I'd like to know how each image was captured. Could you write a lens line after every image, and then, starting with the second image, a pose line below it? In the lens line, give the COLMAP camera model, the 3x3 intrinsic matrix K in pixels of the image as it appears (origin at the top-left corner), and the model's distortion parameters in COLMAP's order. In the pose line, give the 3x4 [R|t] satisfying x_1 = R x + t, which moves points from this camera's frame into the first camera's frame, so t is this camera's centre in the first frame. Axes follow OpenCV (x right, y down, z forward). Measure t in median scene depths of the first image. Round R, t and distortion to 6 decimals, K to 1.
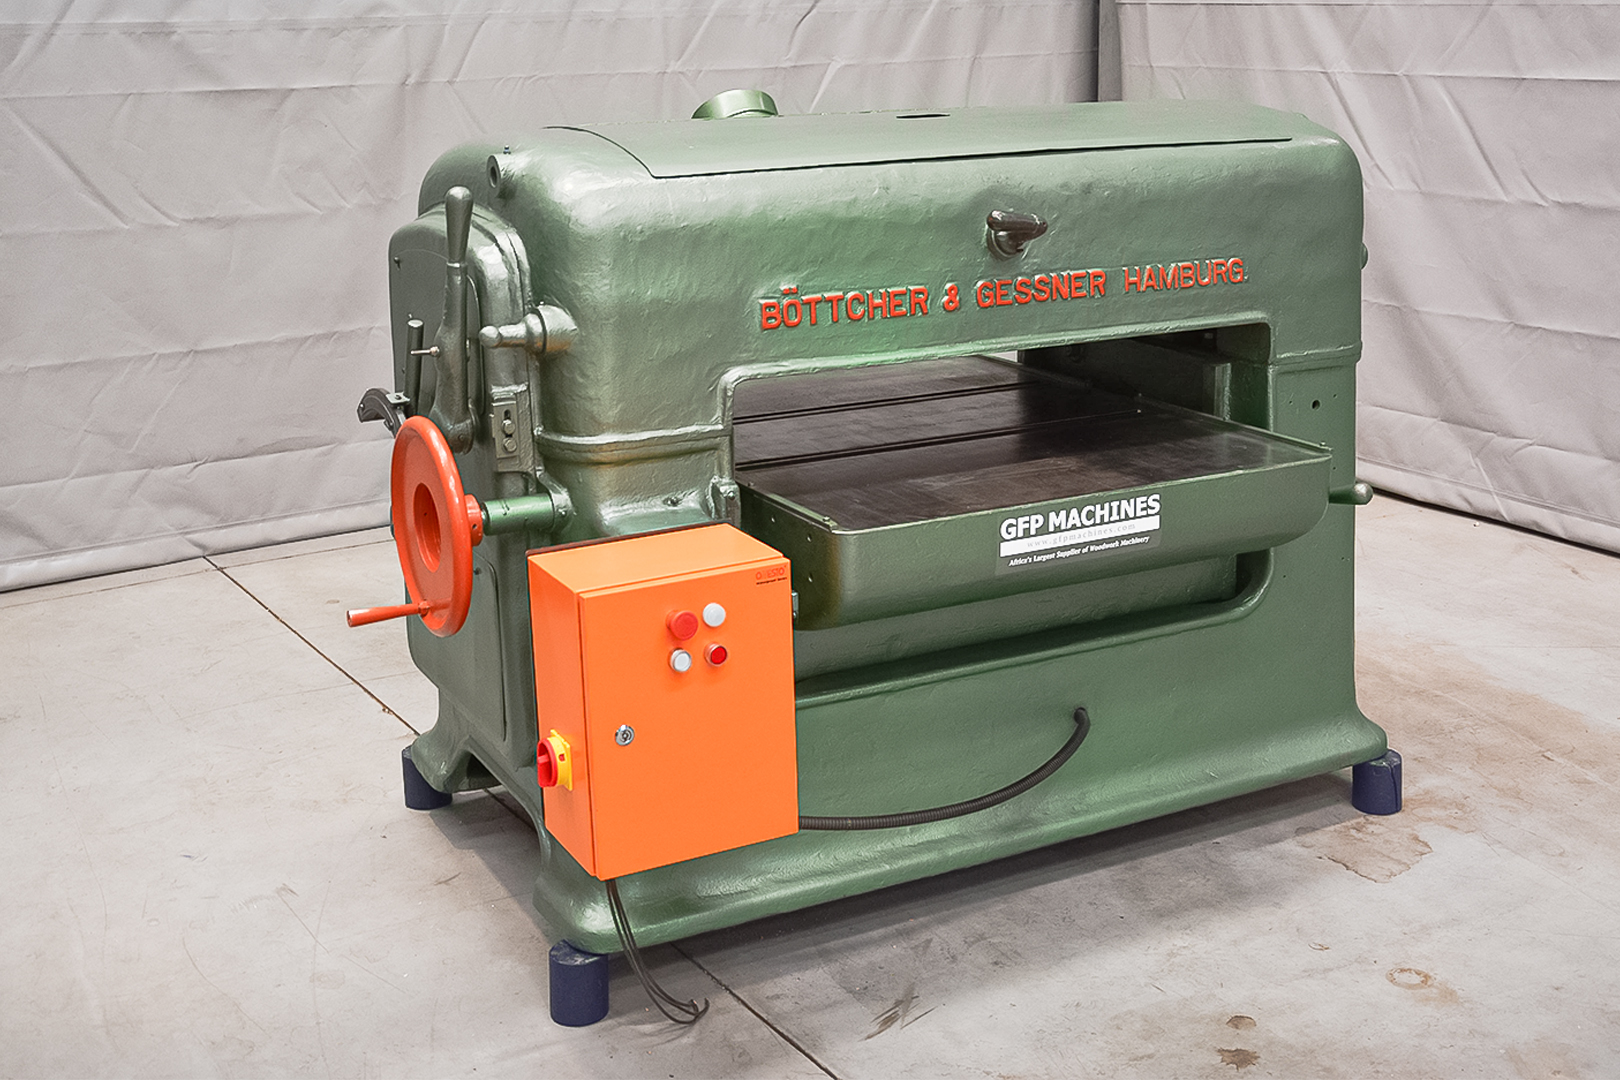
lens RADIAL K [[1952.8, 0, 815.7], [0, 1952.8, 473.9], [0, 0, 1]] dist [0.014374, 0.000000]
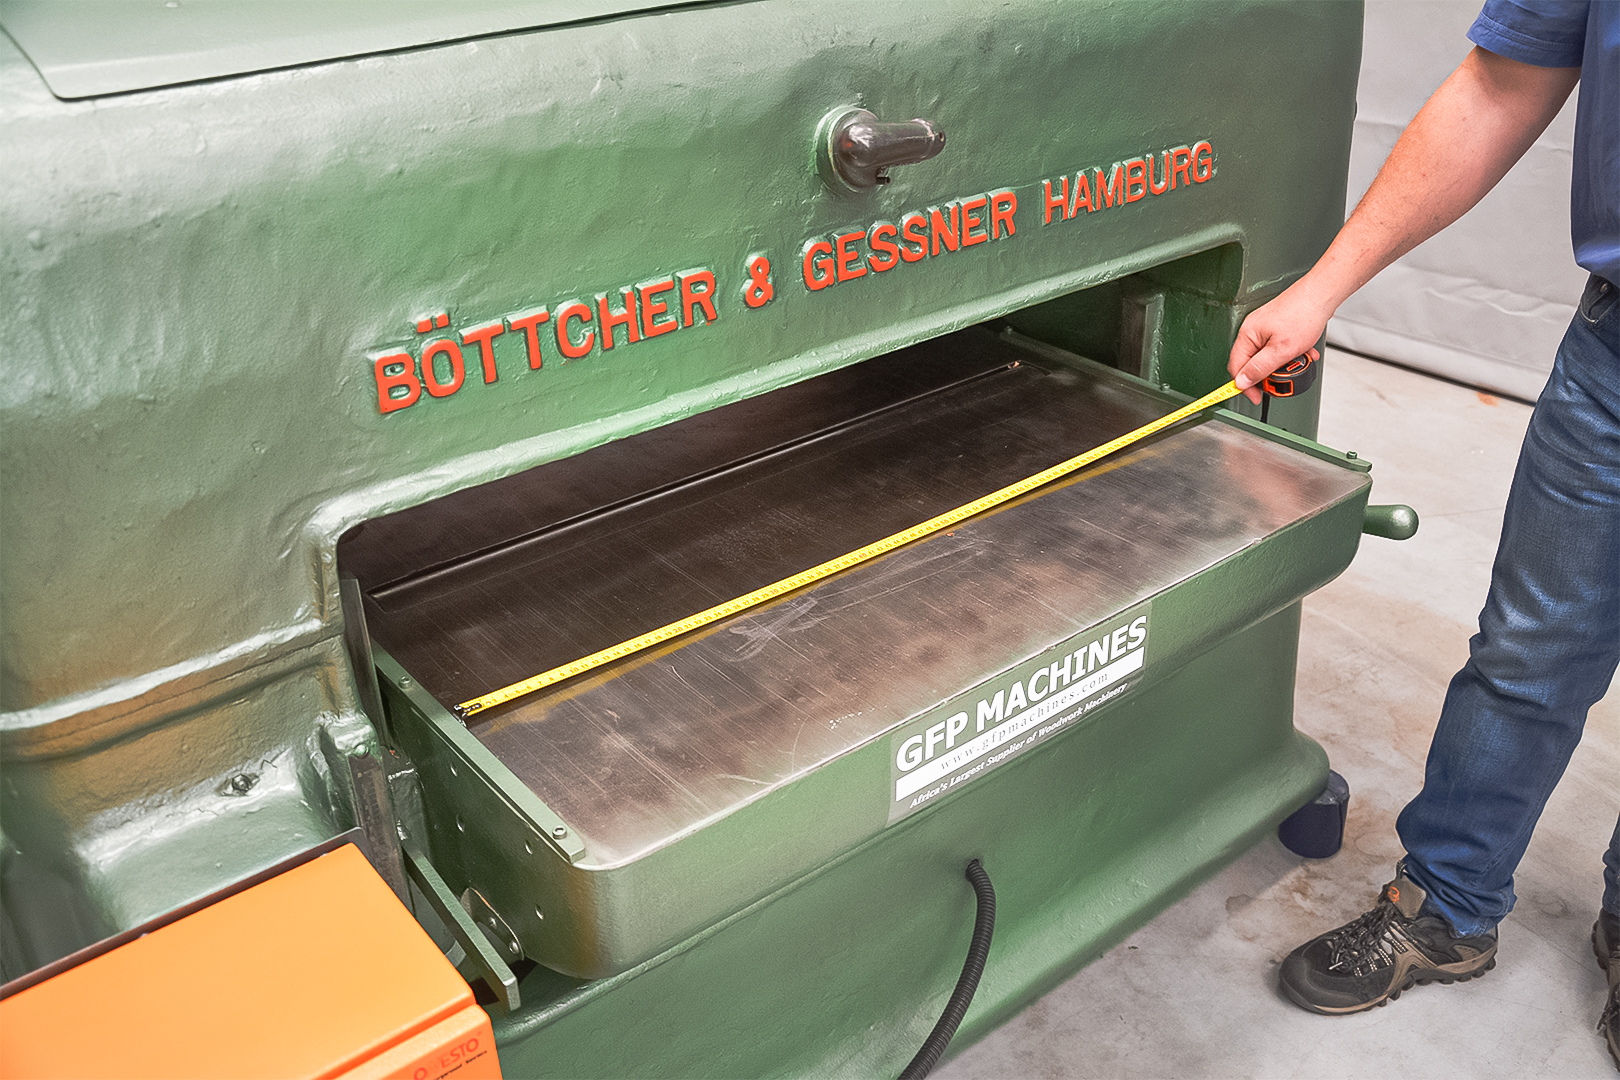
lens RADIAL K [[1486.2, 0, 810.1], [0, 1486.2, 544.6], [0, 0, 1]] dist [-0.039577, 0.000000]
pose [[0.982973, -0.096407, 0.156429, 0.014449], [0.053814, 0.965023, 0.256584, -0.122960], [-0.175694, -0.243797, 0.953779, 0.602798]]
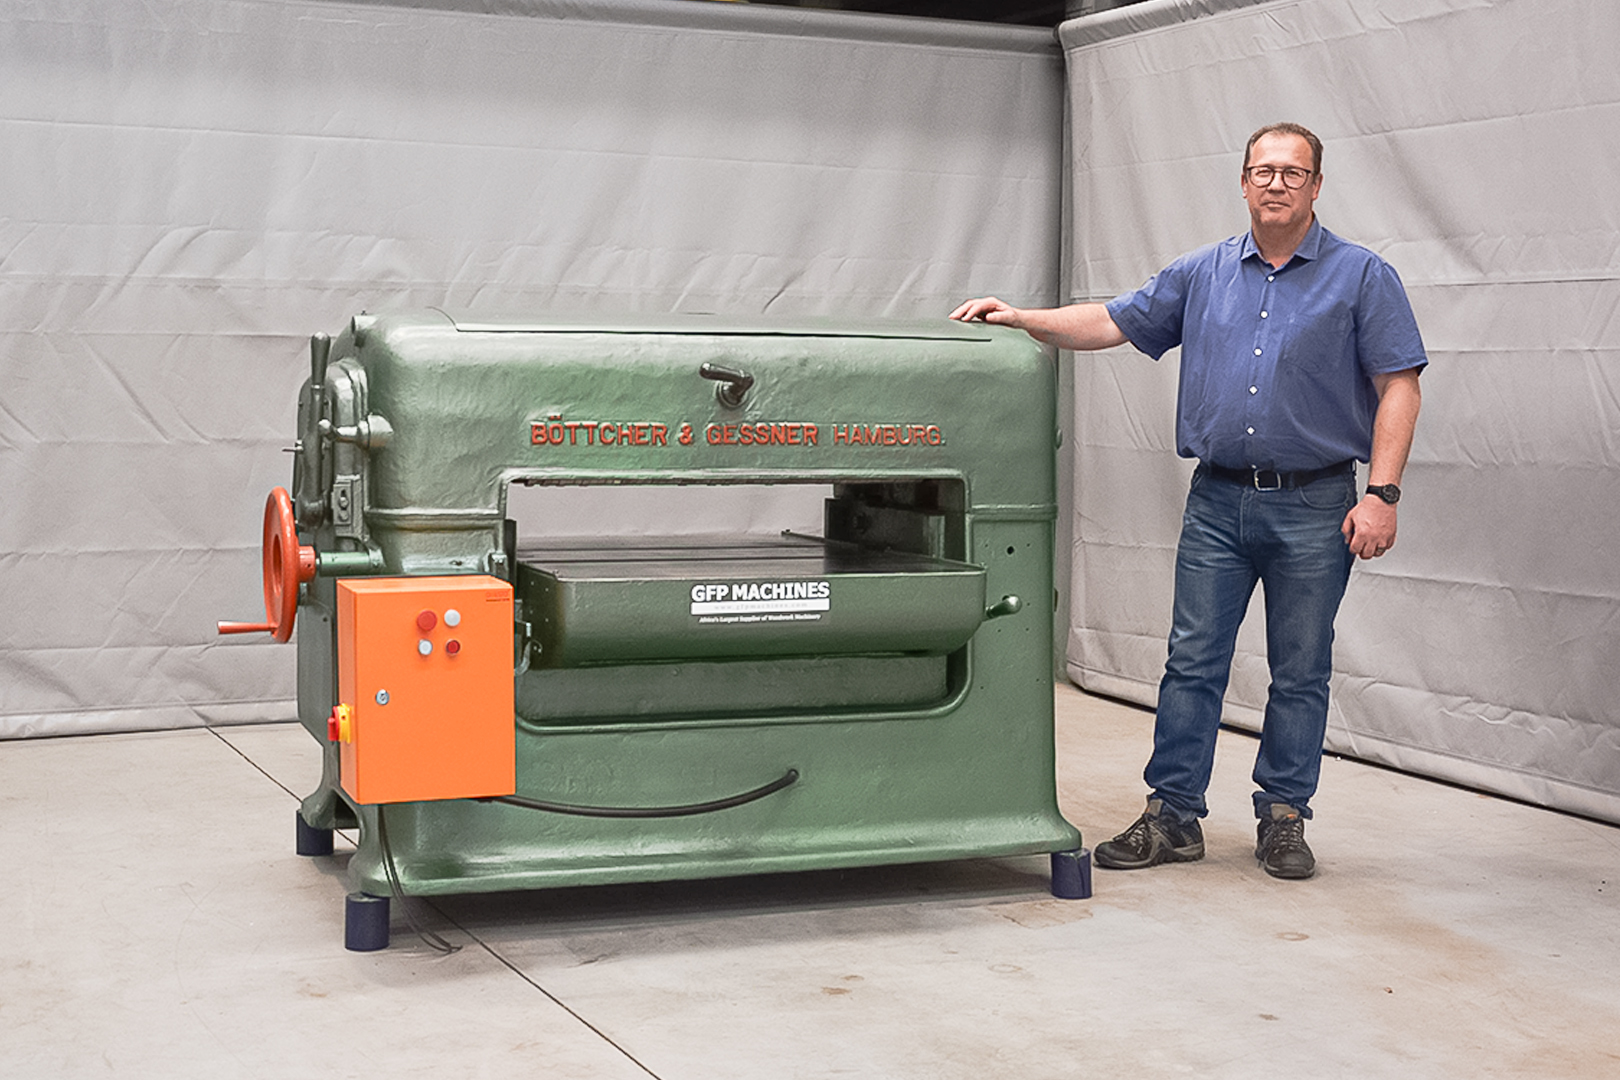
lens RADIAL K [[2262.2, 0, 723.5], [0, 2262.2, 549.0], [0, 0, 1]] dist [-0.076181, 0.000000]
pose [[0.987772, 0.036329, -0.151615, 0.331154], [-0.060926, 0.985091, -0.160886, 0.233772], [0.143510, 0.168156, 0.975258, -0.490123]]
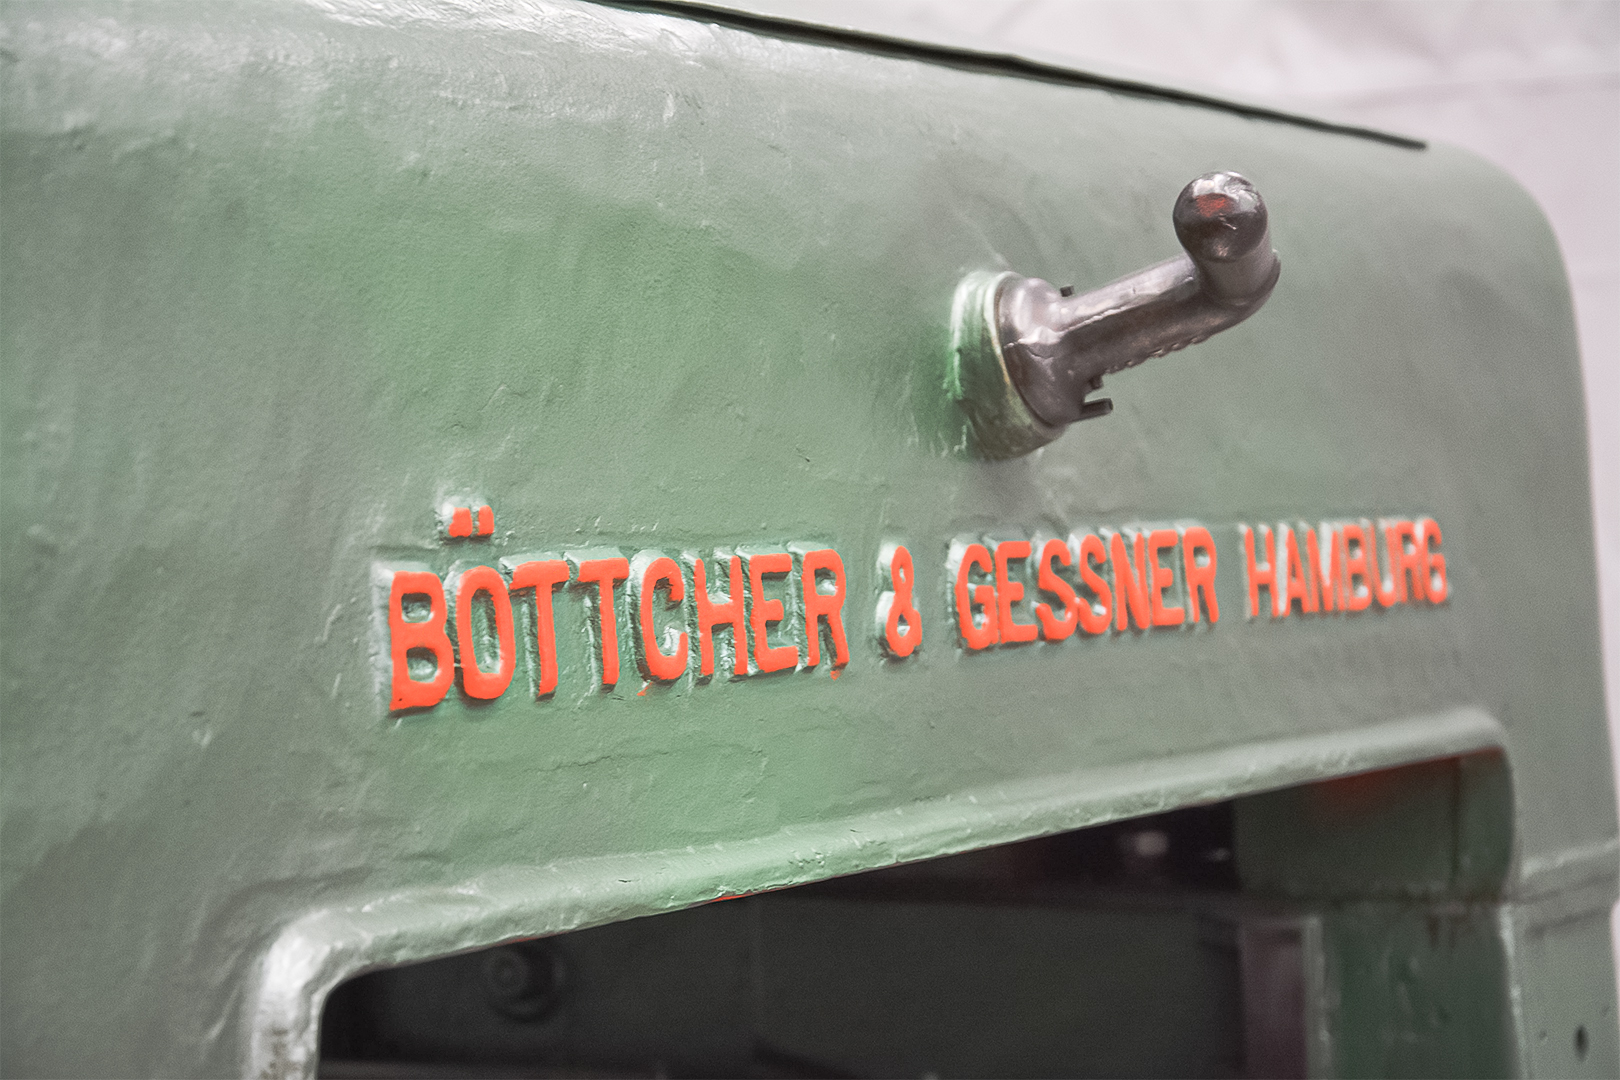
lens RADIAL K [[4112.3, 0, 777.2], [0, 4112.3, 601.3], [0, 0, 1]] dist [0.492228, 0.000000]
pose [[0.832249, -0.020327, 0.554029, -0.212304], [0.142512, 0.973591, -0.178358, -0.005349], [-0.535772, 0.227394, 0.813167, 0.609316]]
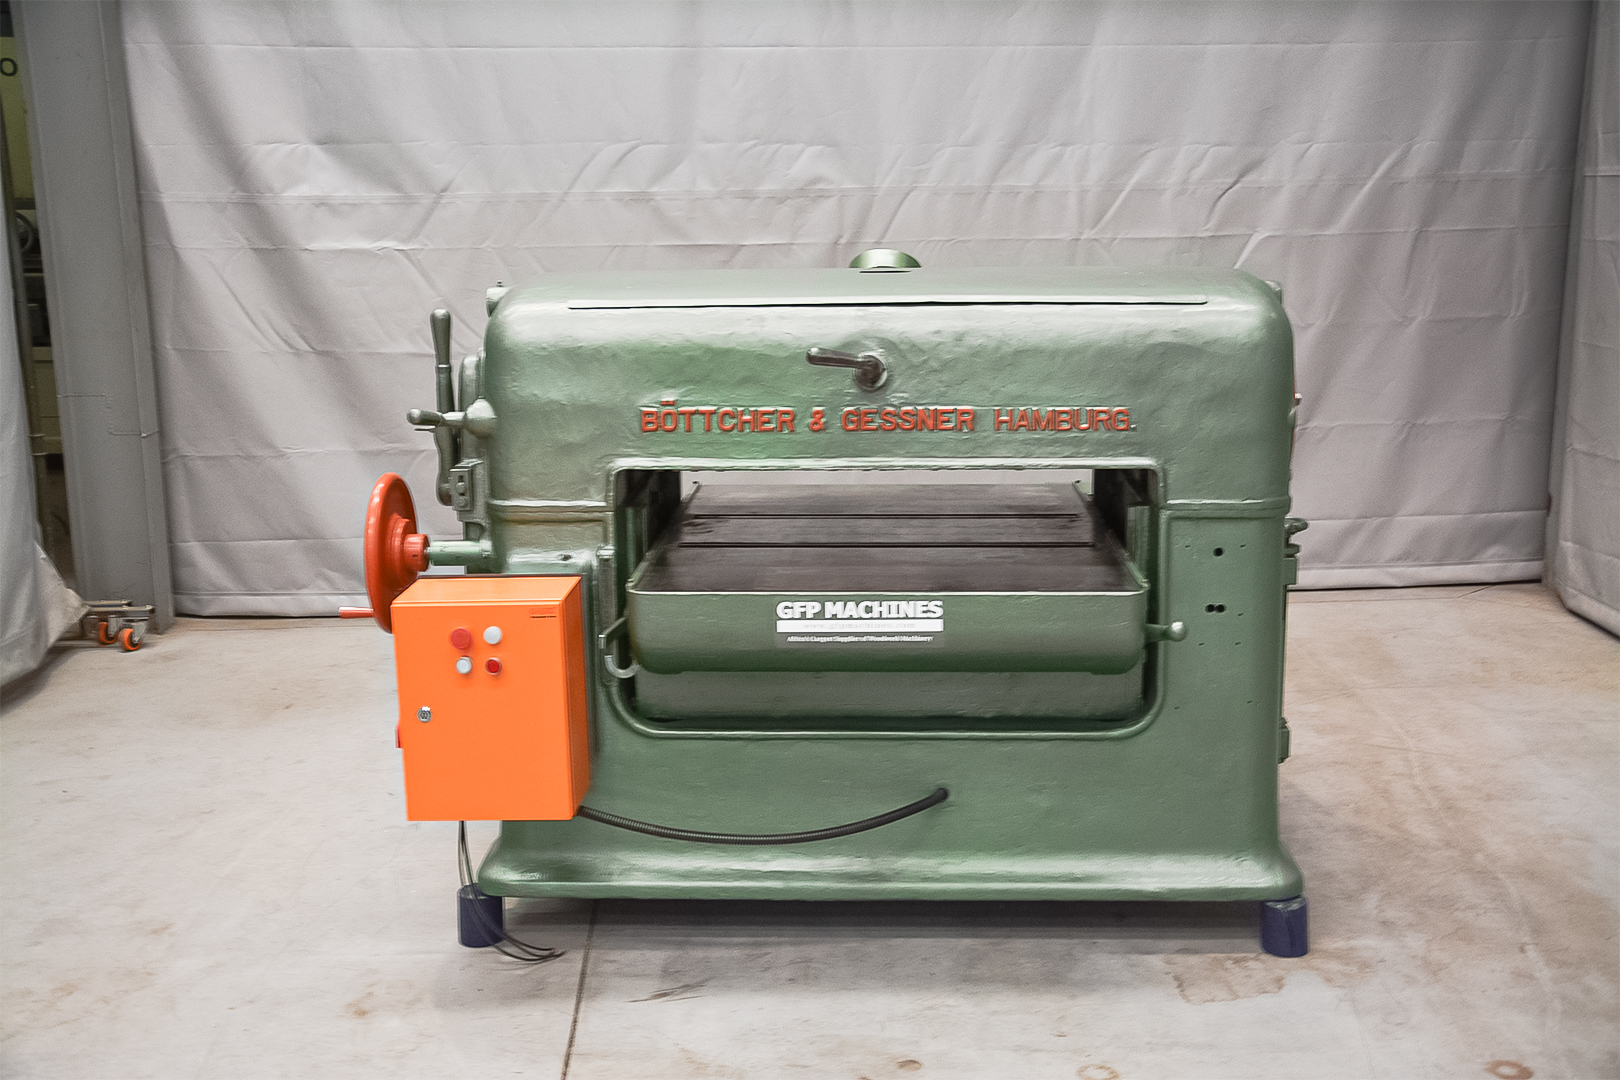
lens RADIAL K [[1819.8, 0, 809.3], [0, 1819.8, 560.7], [0, 0, 1]] dist [0.052376, 0.000000]
pose [[0.861961, 0.108251, -0.495282, 0.628754], [-0.123555, 0.992336, 0.001861, -0.005595], [0.491688, 0.059590, 0.868730, 0.027652]]
